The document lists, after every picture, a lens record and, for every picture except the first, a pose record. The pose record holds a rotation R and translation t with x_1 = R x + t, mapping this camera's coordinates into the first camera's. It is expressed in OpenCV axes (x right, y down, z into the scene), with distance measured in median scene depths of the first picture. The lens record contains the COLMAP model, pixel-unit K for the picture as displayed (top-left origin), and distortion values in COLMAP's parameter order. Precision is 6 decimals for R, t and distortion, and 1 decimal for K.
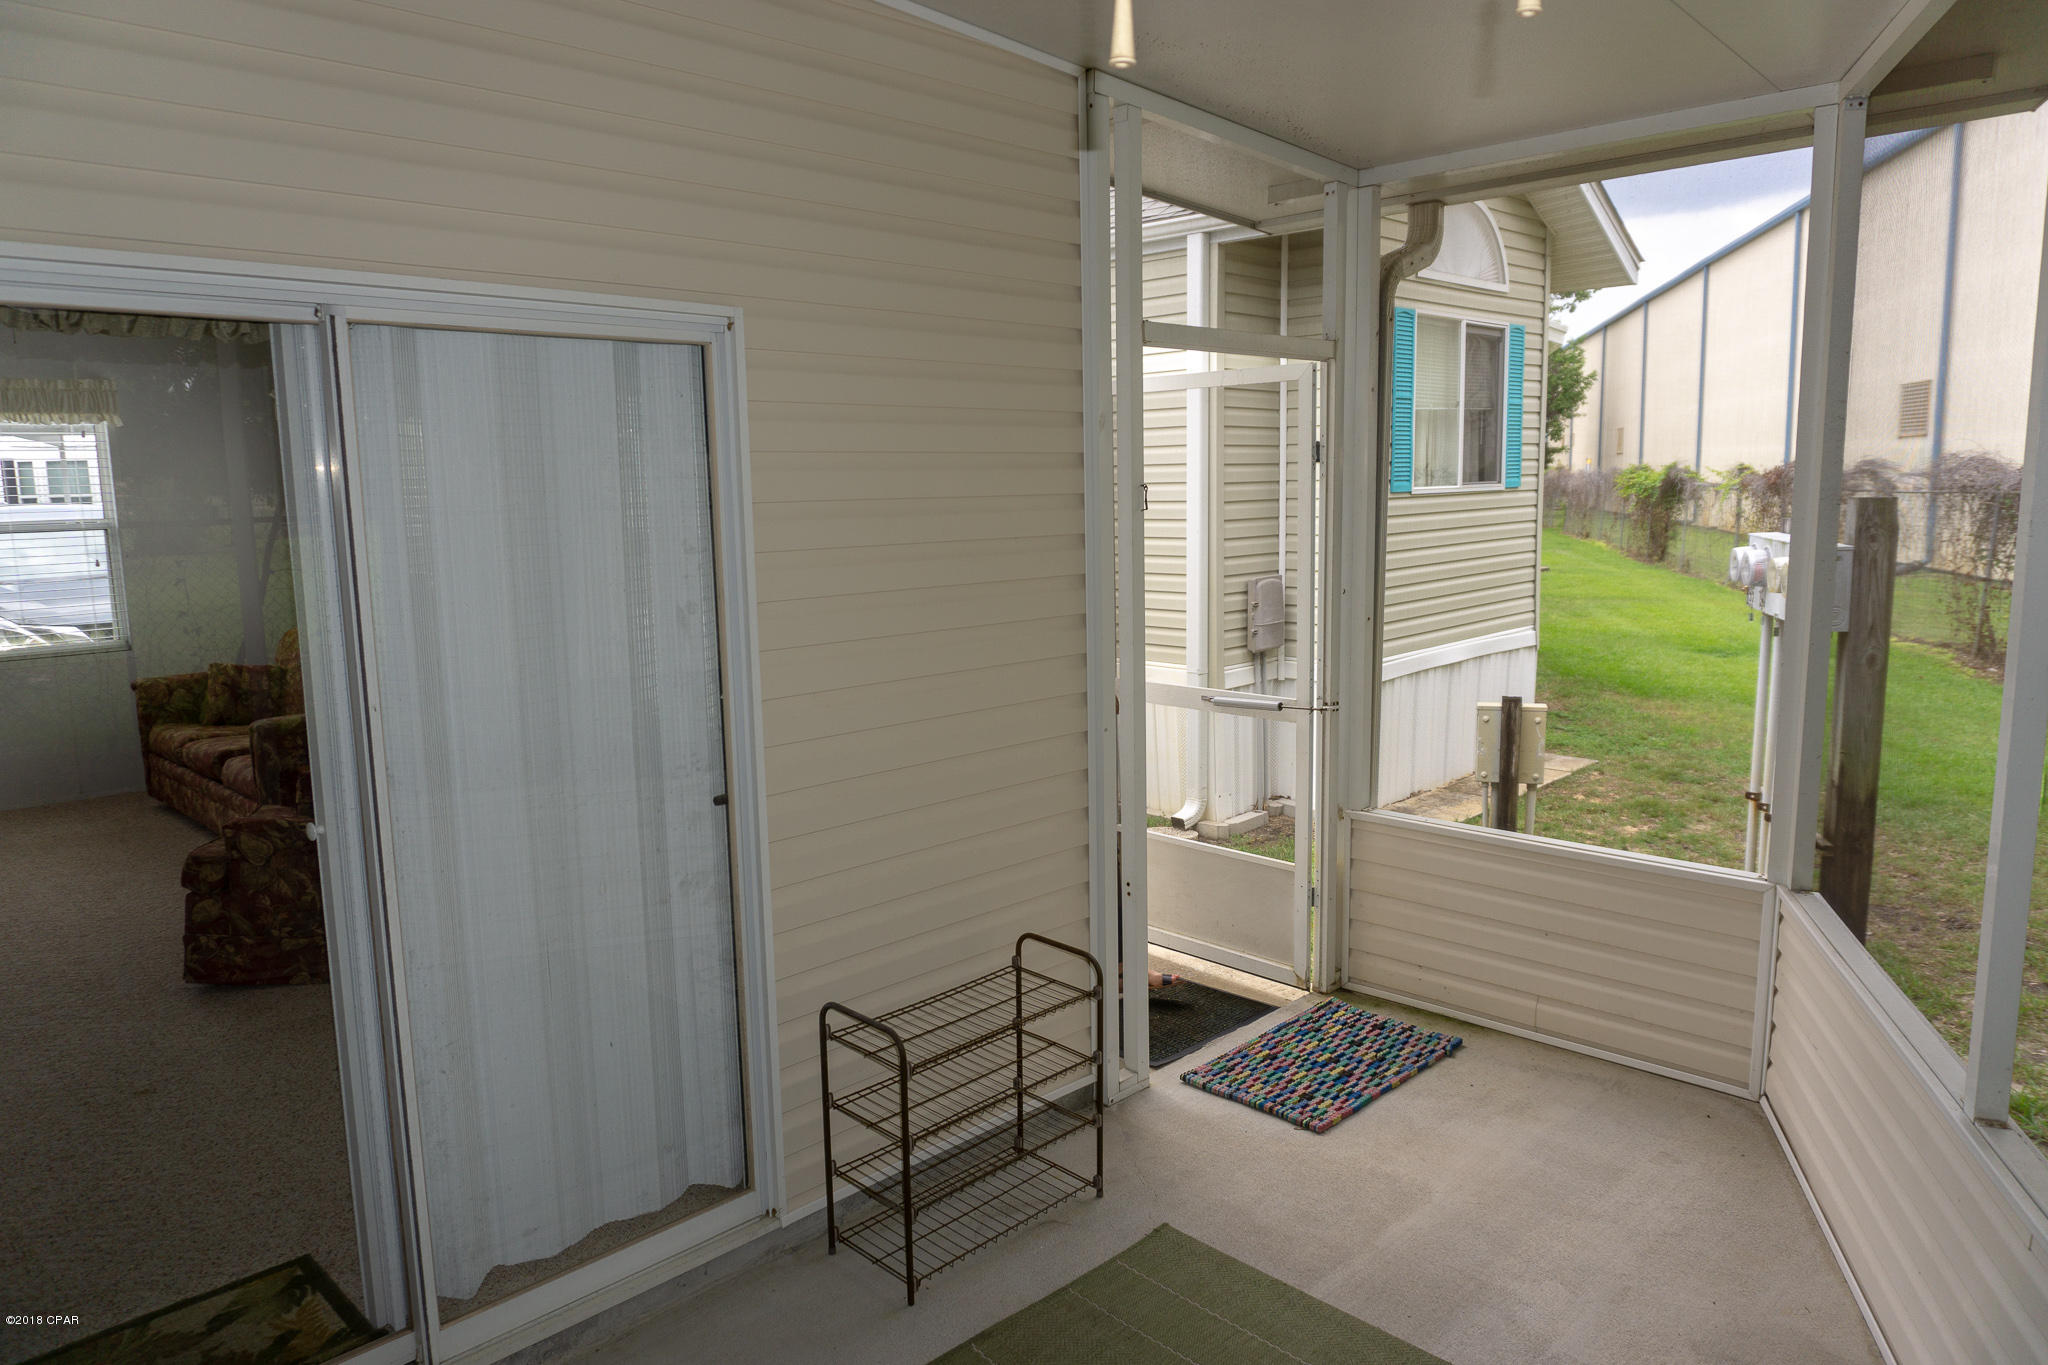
lens RADIAL K [[1377.4, 0, 1019.3], [0, 1377.4, 687.4], [0, 0, 1]] dist [-0.014802, -0.002053]
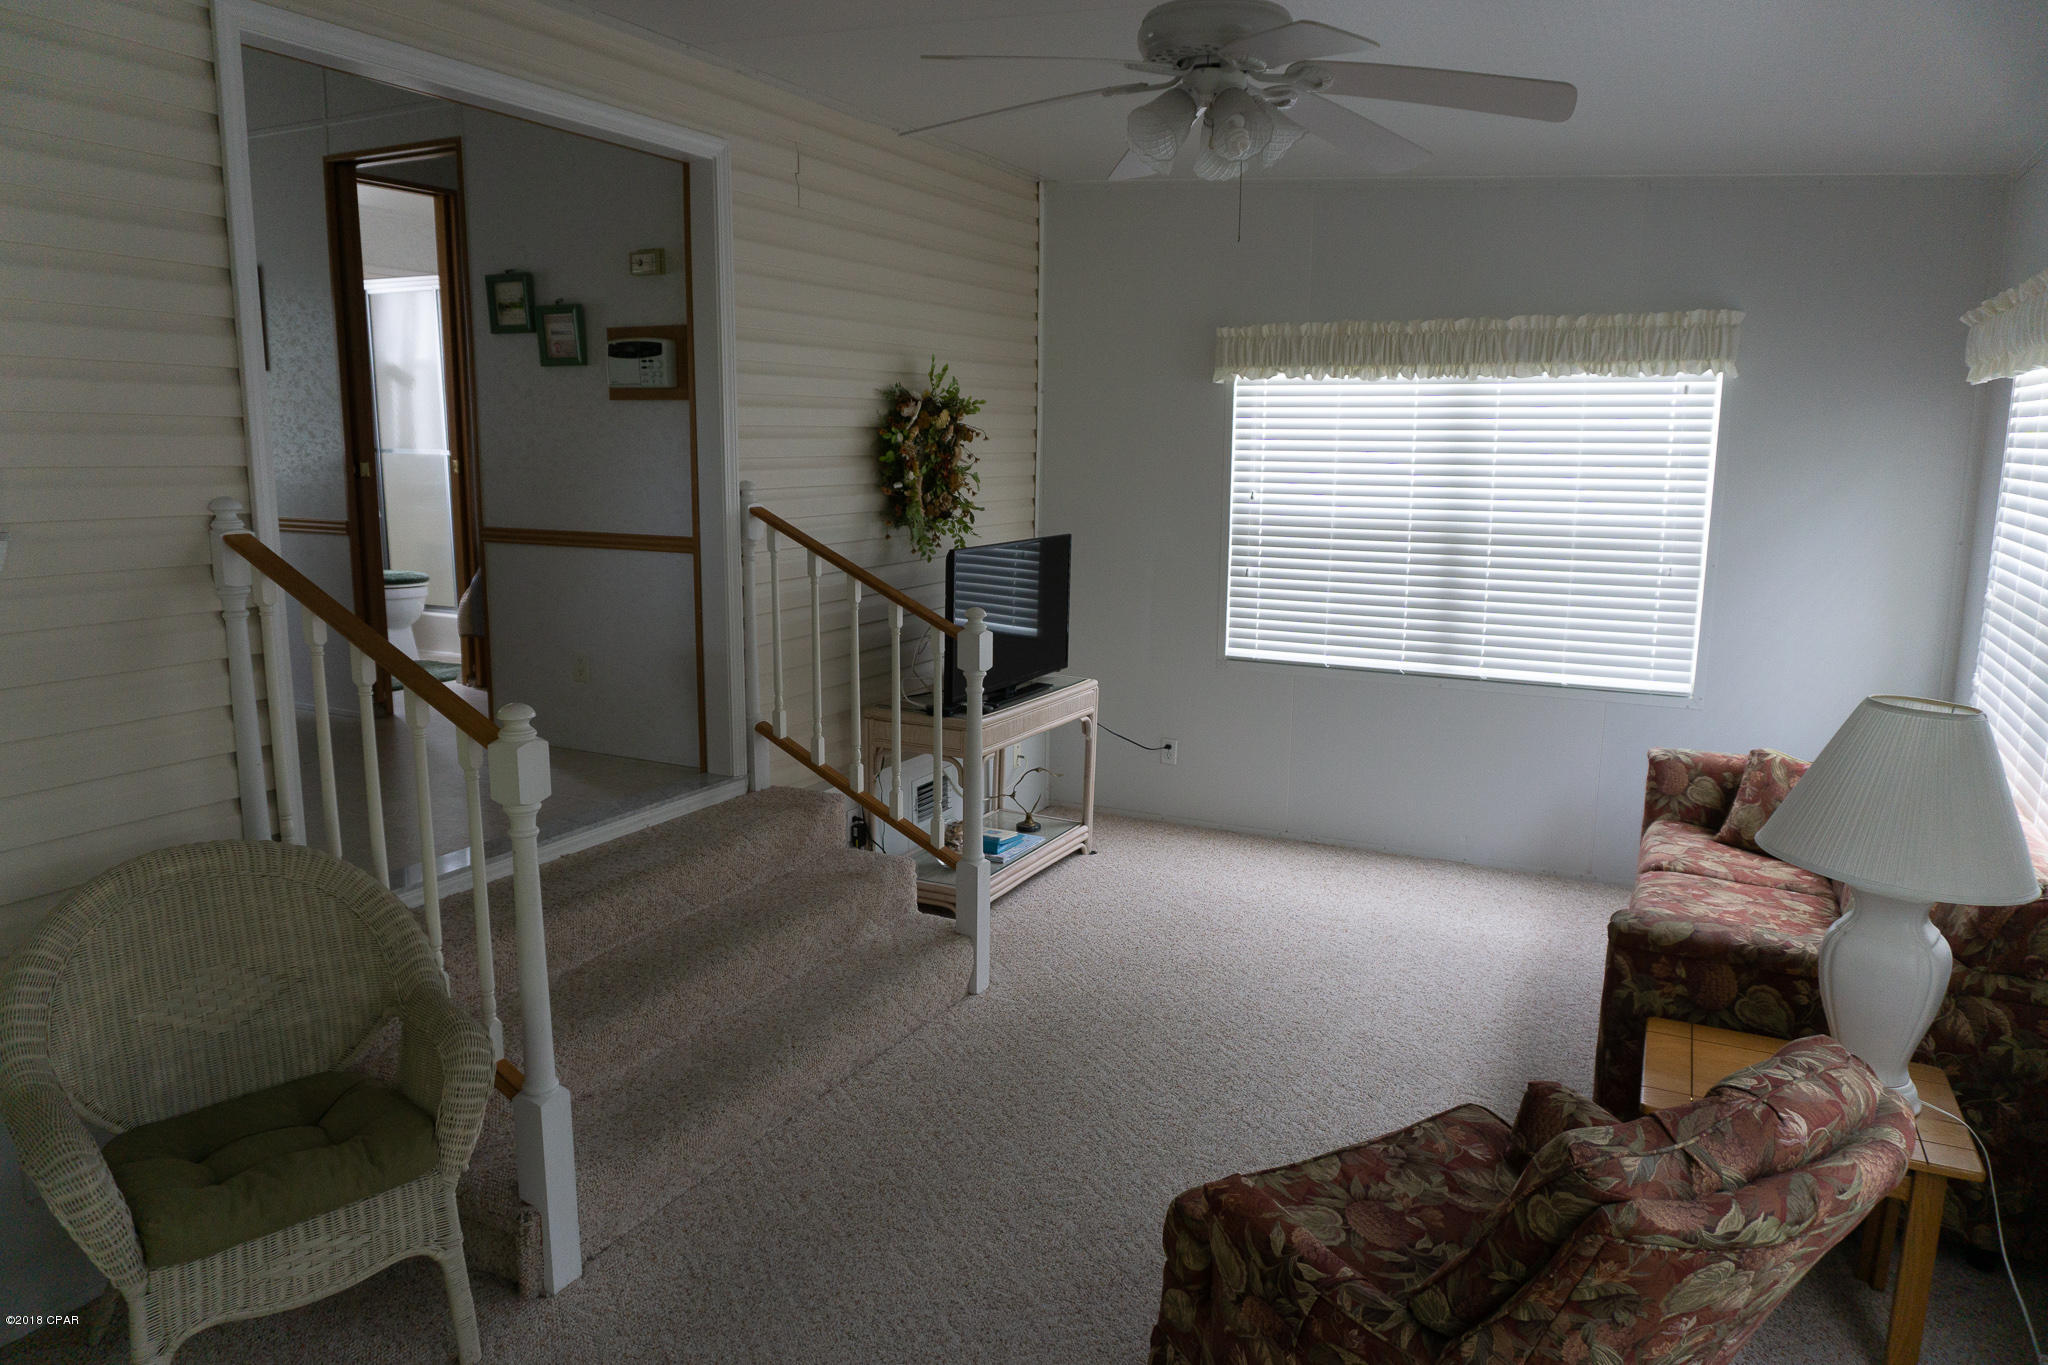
lens RADIAL K [[1377.4, 0, 1025.5], [0, 1377.4, 685.2], [0, 0, 1]] dist [-0.014802, -0.002053]
pose [[0.305265, 0.187673, -0.933591, -0.159762], [-0.157523, 0.976833, 0.144859, -0.136183], [0.939148, 0.102842, 0.327756, 0.739058]]
